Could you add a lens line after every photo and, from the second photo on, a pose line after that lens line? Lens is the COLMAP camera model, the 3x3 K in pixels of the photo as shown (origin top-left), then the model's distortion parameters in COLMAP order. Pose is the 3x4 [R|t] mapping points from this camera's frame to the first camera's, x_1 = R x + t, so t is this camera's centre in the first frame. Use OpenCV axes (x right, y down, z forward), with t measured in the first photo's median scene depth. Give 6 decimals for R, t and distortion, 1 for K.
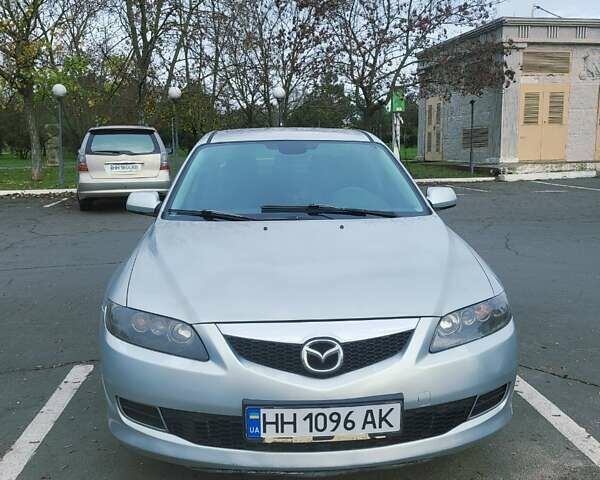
lens RADIAL K [[616.4, 0, 300.0], [0, 616.4, 240.0], [0, 0, 1]] dist [0.028142, 0.015567]
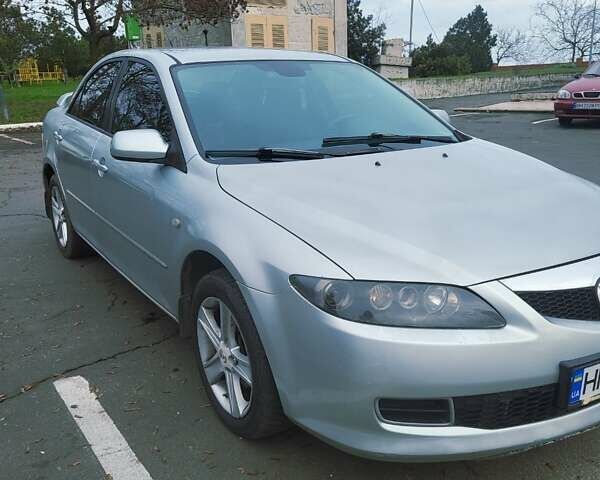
lens RADIAL K [[616.4, 0, 300.0], [0, 616.4, 240.0], [0, 0, 1]] dist [0.028142, 0.015567]
pose [[0.871026, -0.135165, 0.472275, -0.730875], [0.087206, 0.988676, 0.122124, -0.036600], [-0.483434, -0.065188, 0.872950, 0.425338]]
